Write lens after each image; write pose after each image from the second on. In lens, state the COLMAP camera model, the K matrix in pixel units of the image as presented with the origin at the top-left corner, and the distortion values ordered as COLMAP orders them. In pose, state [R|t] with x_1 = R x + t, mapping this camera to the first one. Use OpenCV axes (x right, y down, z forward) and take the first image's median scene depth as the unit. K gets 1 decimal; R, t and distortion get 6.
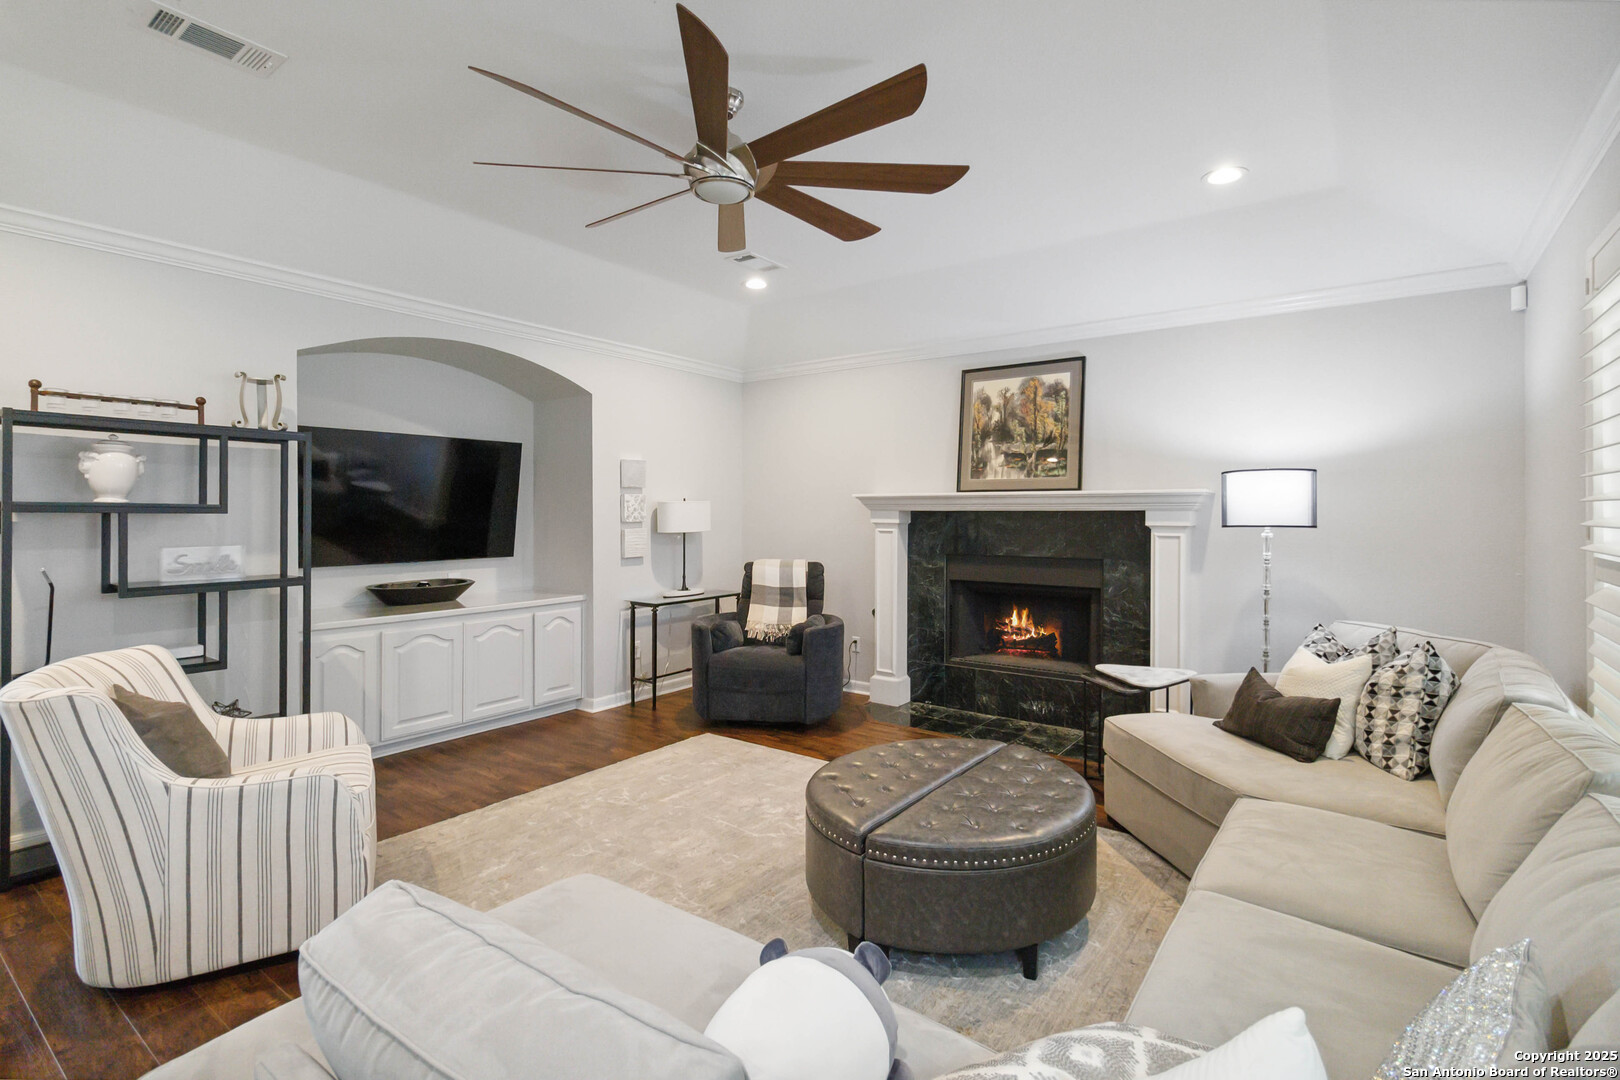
lens RADIAL K [[761.1, 0, 812.2], [0, 761.1, 528.4], [0, 0, 1]] dist [0.001848, 0.000753]
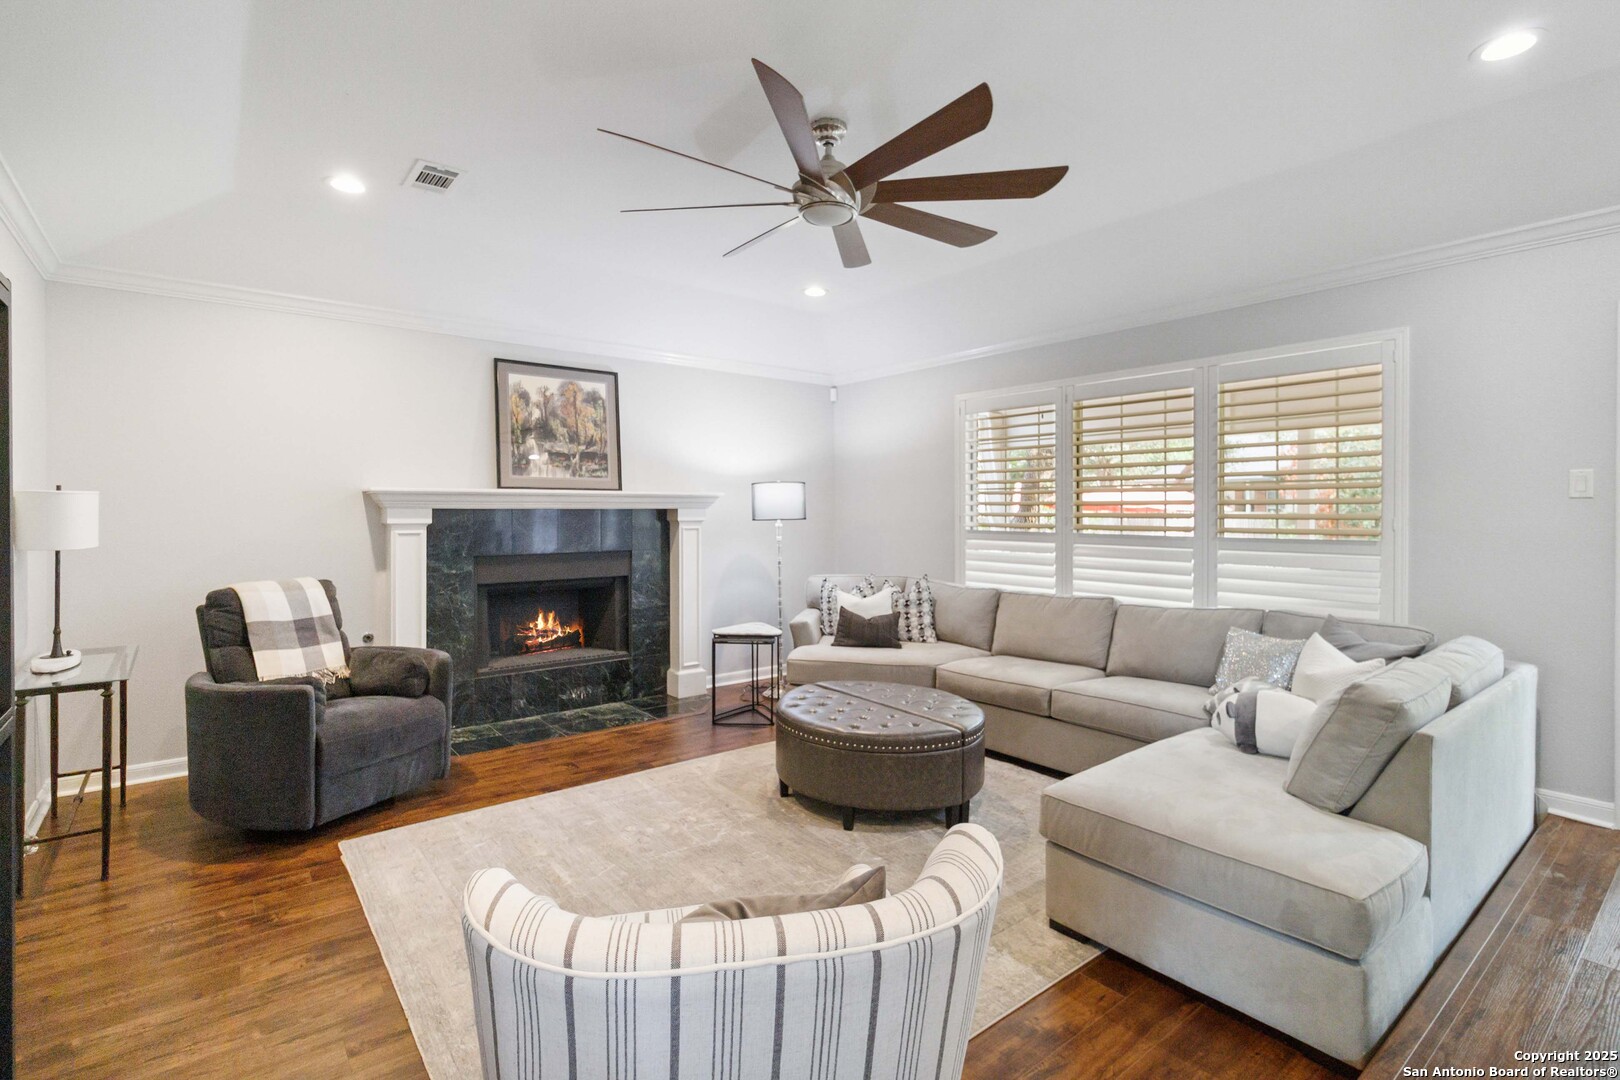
lens RADIAL K [[761.1, 0, 815.8], [0, 761.1, 528.7], [0, 0, 1]] dist [0.001848, 0.000753]
pose [[0.264187, -0.025367, 0.964138, -0.634619], [0.021160, 0.999566, 0.020501, -0.009911], [-0.964239, 0.014985, 0.264609, 0.397963]]
